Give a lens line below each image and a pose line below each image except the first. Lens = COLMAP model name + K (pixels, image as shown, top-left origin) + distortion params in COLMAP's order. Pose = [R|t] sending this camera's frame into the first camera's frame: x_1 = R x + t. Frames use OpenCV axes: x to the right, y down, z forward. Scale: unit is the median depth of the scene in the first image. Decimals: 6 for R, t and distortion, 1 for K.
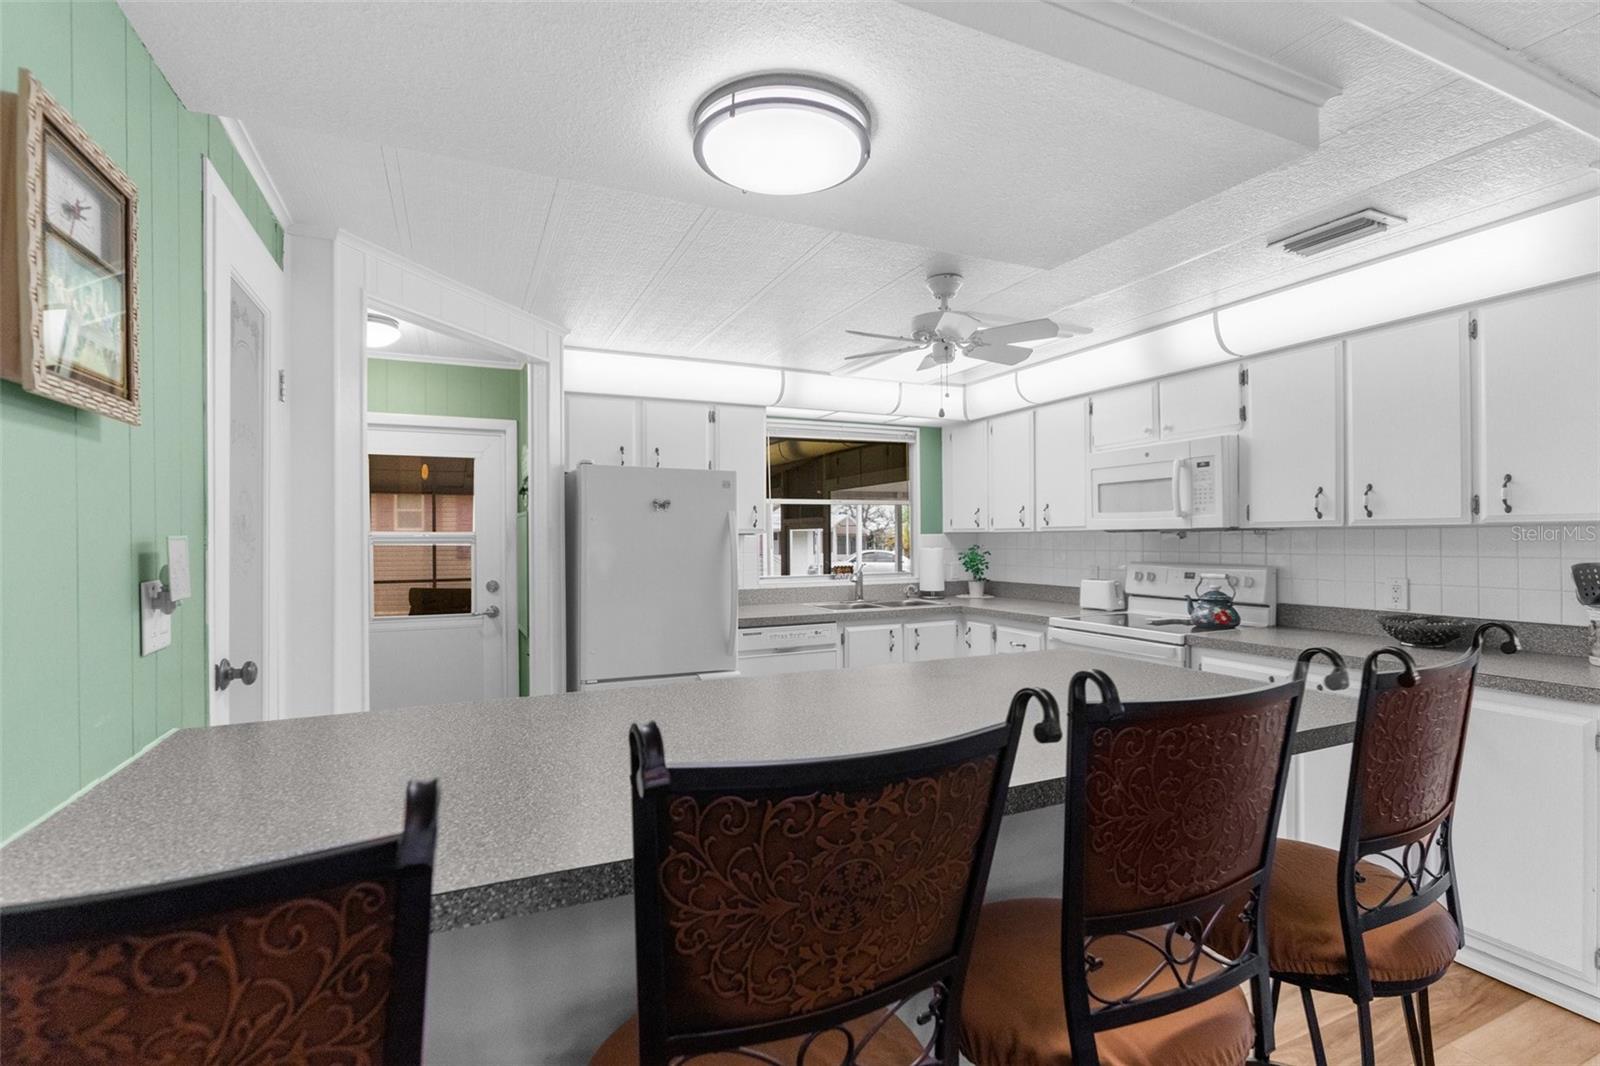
lens RADIAL K [[743.0, 0, 810.0], [0, 743.0, 541.8], [0, 0, 1]] dist [-0.012246, 0.001865]
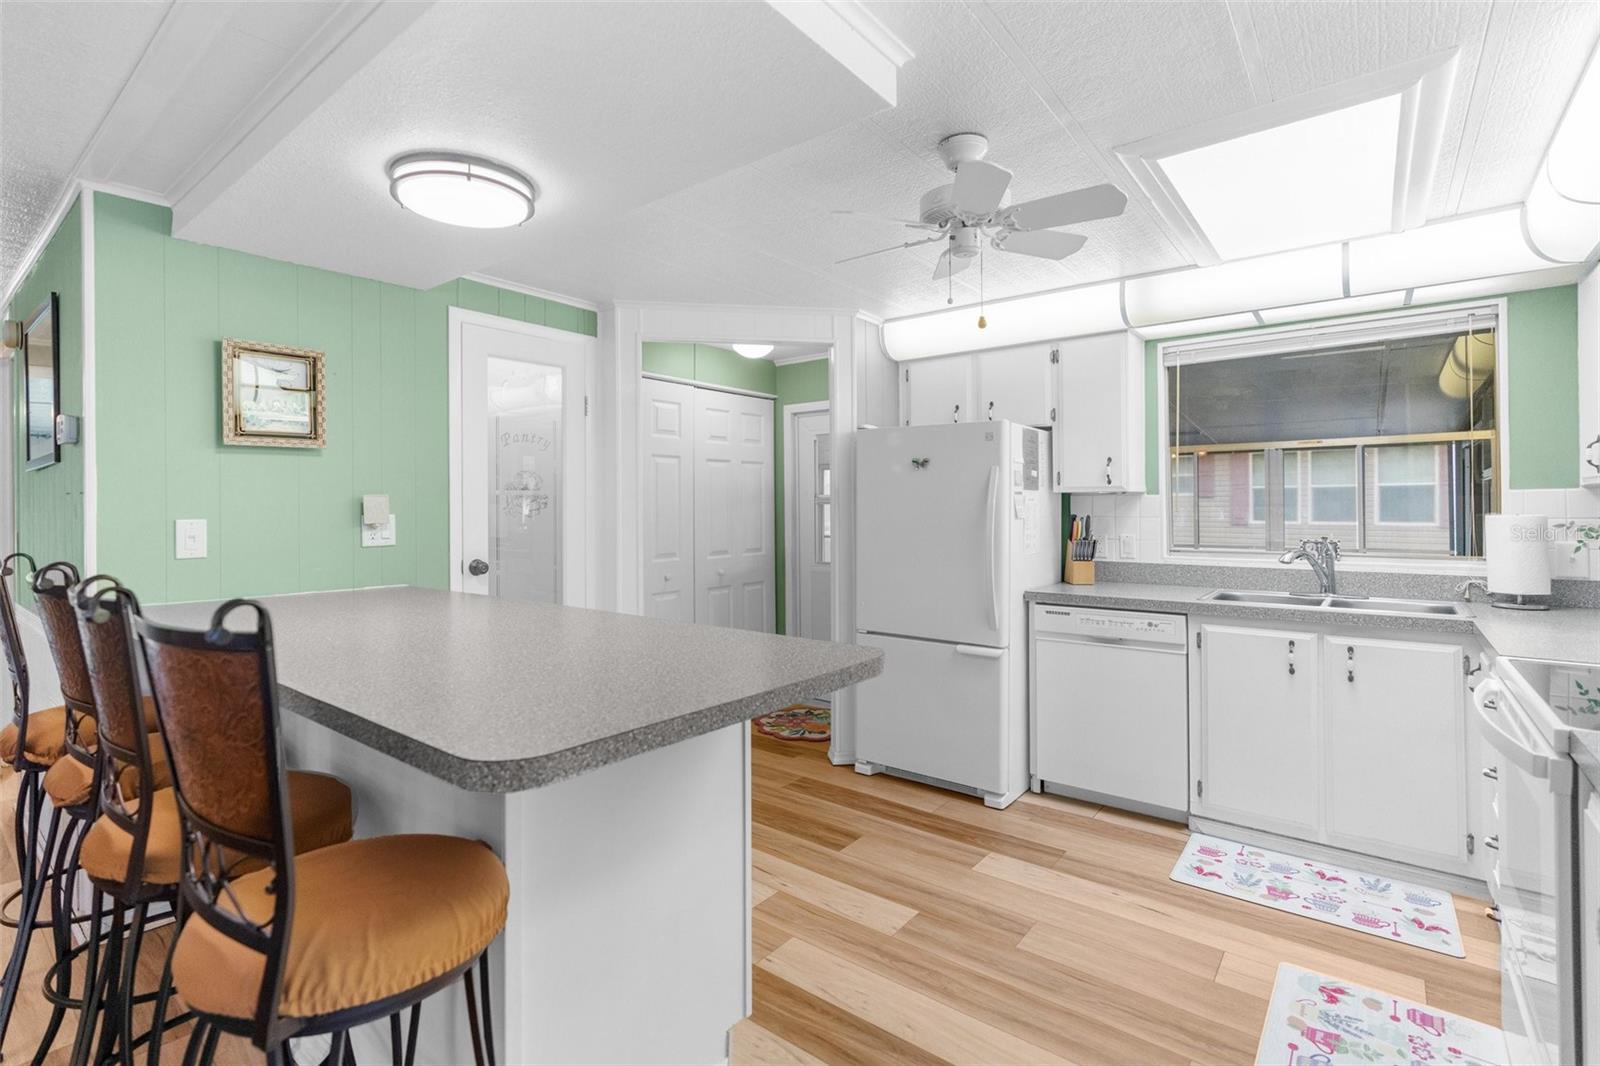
lens RADIAL K [[743.0, 0, 778.3], [0, 743.0, 512.0], [0, 0, 1]] dist [-0.012246, 0.001865]
pose [[0.430527, 0.009723, -0.902525, 0.518981], [-0.004179, 0.999953, 0.008779, 0.005397], [0.902568, -0.000008, 0.430547, 0.352199]]
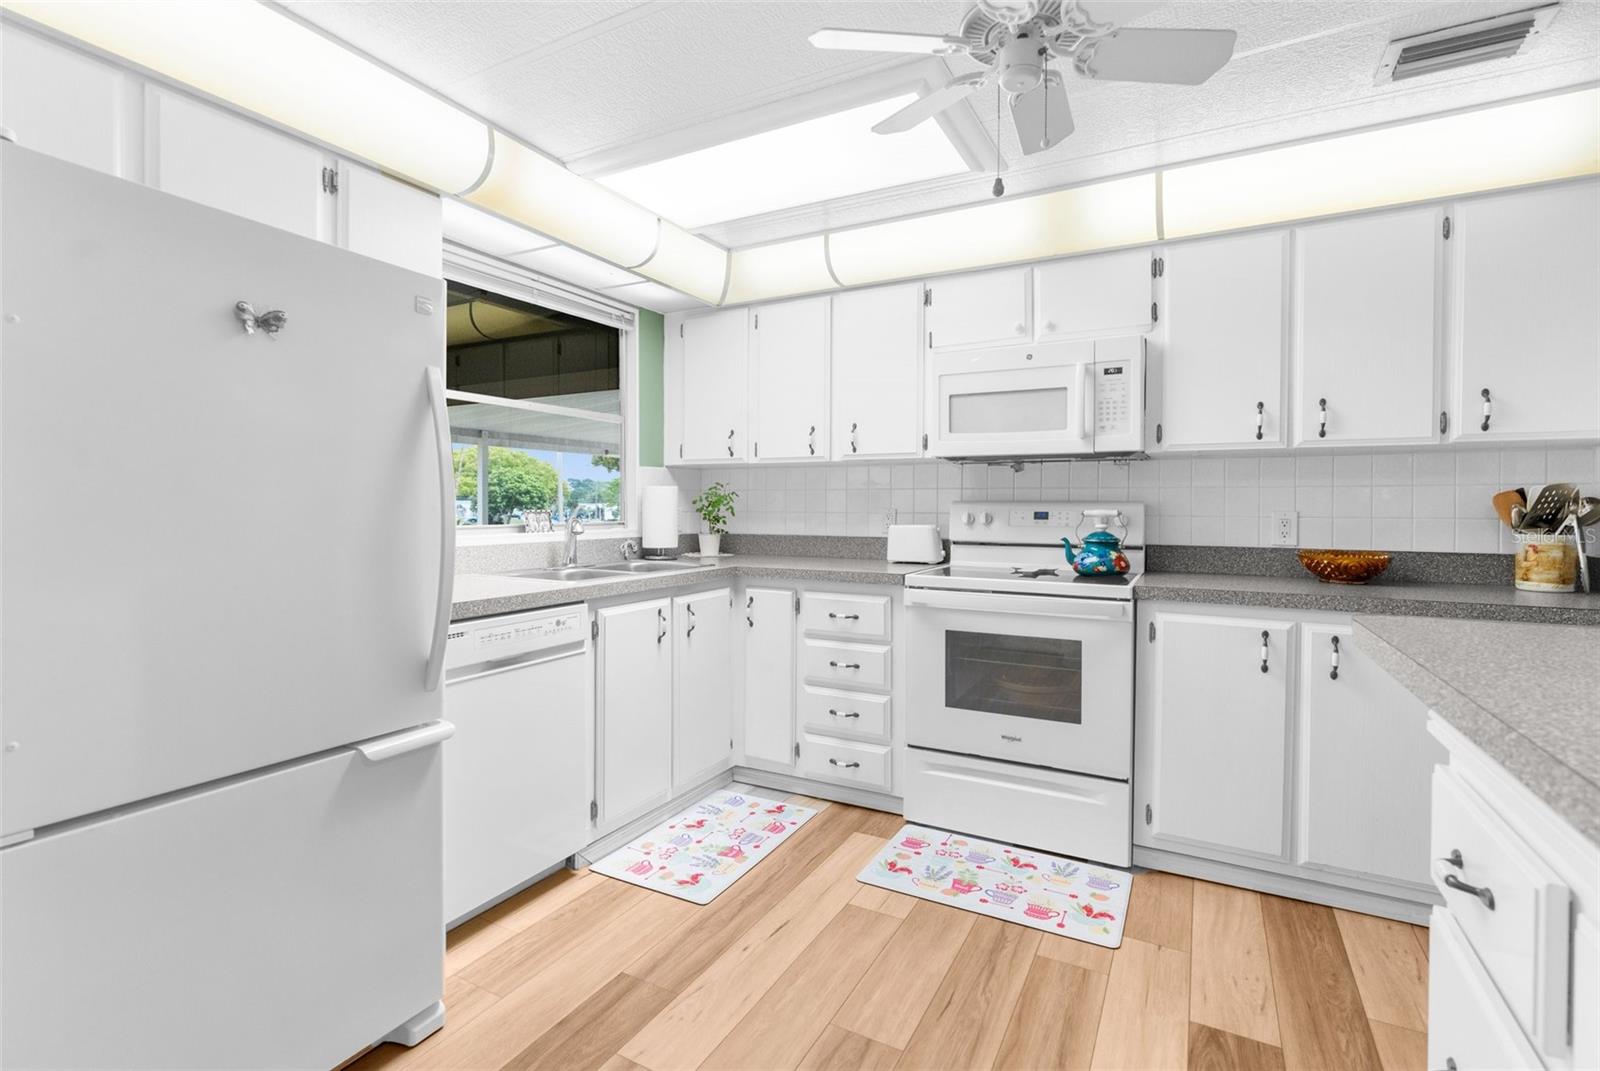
lens RADIAL K [[743.0, 0, 796.7], [0, 743.0, 520.7], [0, 0, 1]] dist [-0.012246, 0.001865]
pose [[0.807204, -0.002599, 0.590268, -0.173549], [-0.005145, 0.999921, 0.011438, 0.039909], [-0.590251, -0.012270, 0.807127, 0.460798]]
